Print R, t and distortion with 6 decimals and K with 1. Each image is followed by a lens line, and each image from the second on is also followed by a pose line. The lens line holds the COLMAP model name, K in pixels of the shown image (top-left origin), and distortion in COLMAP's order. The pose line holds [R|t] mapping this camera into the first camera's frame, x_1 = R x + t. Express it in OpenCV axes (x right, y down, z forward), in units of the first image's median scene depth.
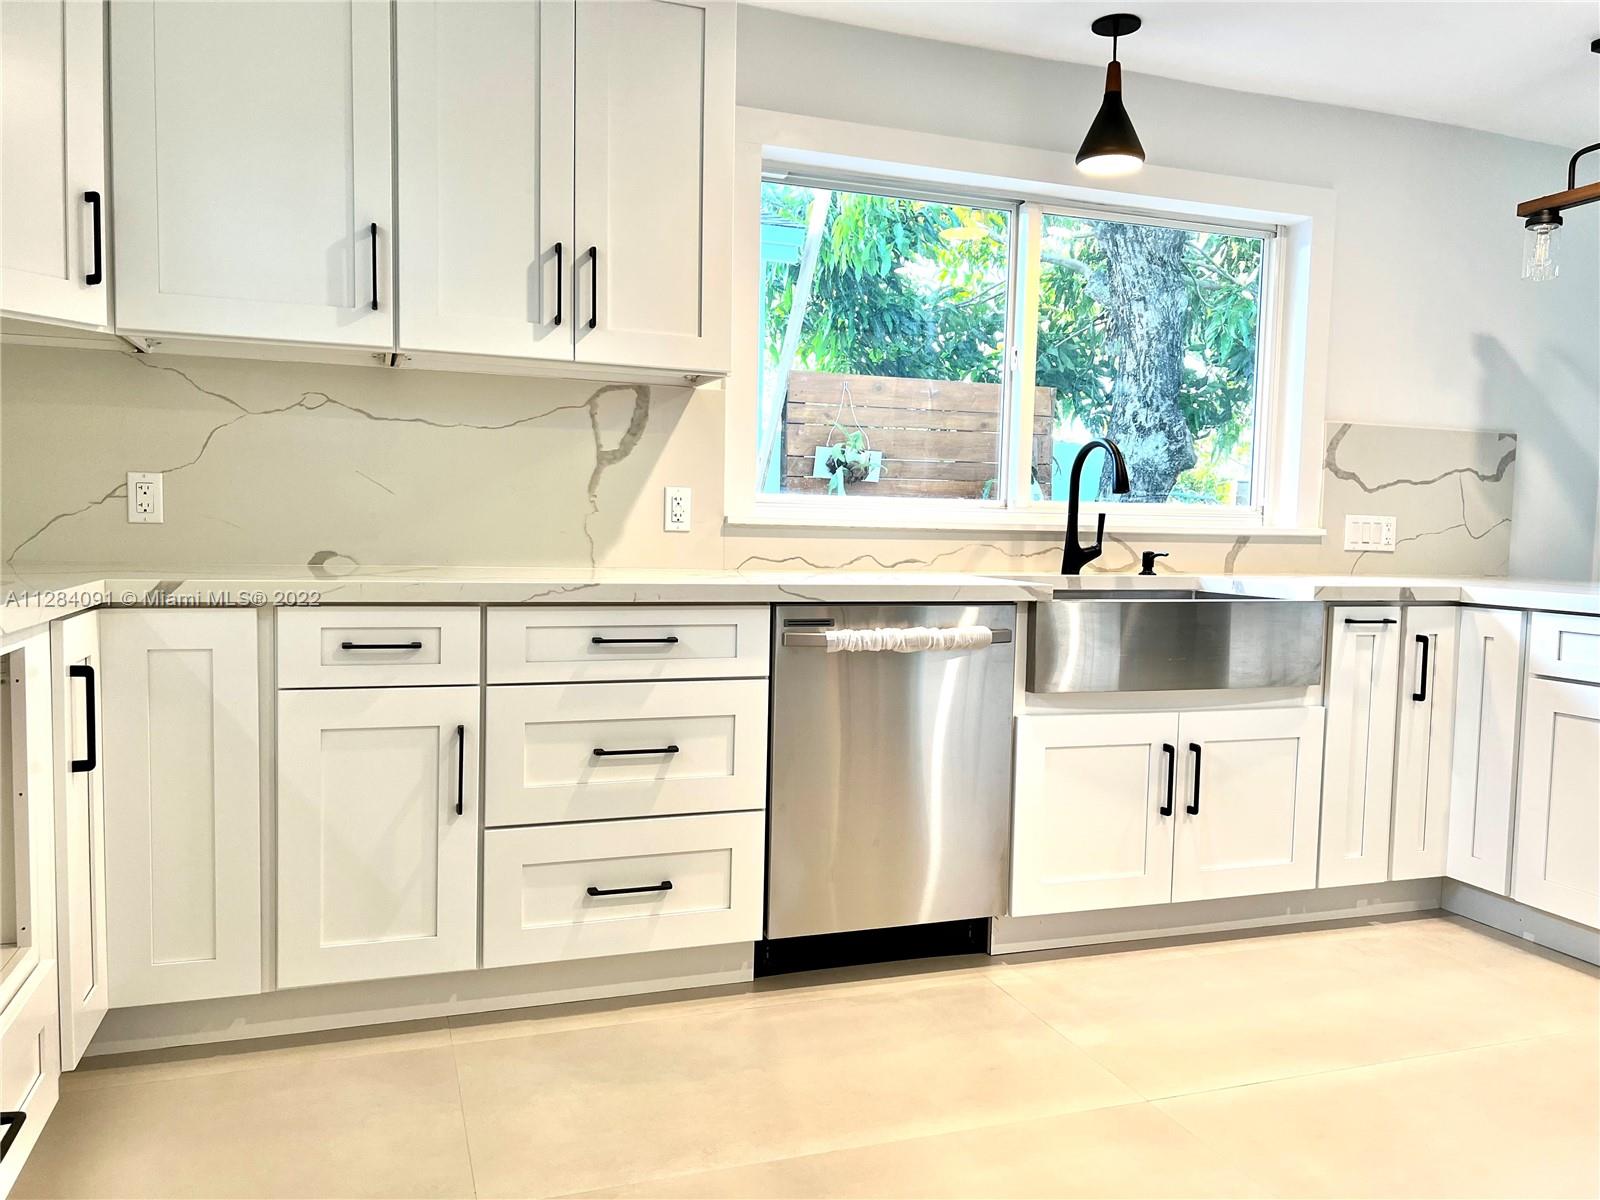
lens RADIAL K [[1194.8, 0, 800.0], [0, 1194.8, 600.0], [0, 0, 1]] dist [-0.000481, -0.002387]
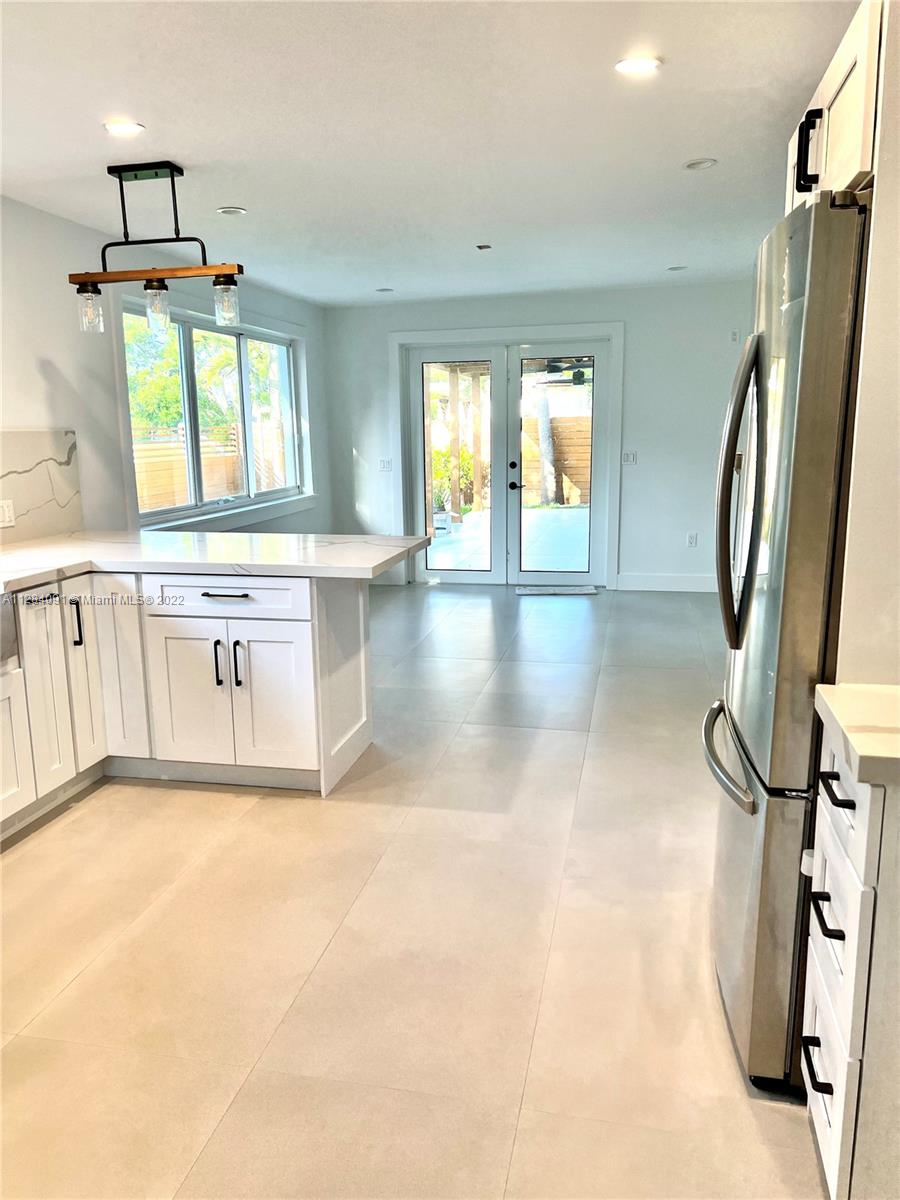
lens RADIAL K [[896.1, 0, 450.0], [0, 896.1, 600.0], [0, 0, 1]] dist [-0.000481, -0.002387]
pose [[0.519920, -0.188015, 0.833267, -0.122675], [0.083288, 0.981987, 0.169604, -0.109602], [-0.850145, -0.018780, 0.526213, 0.071700]]
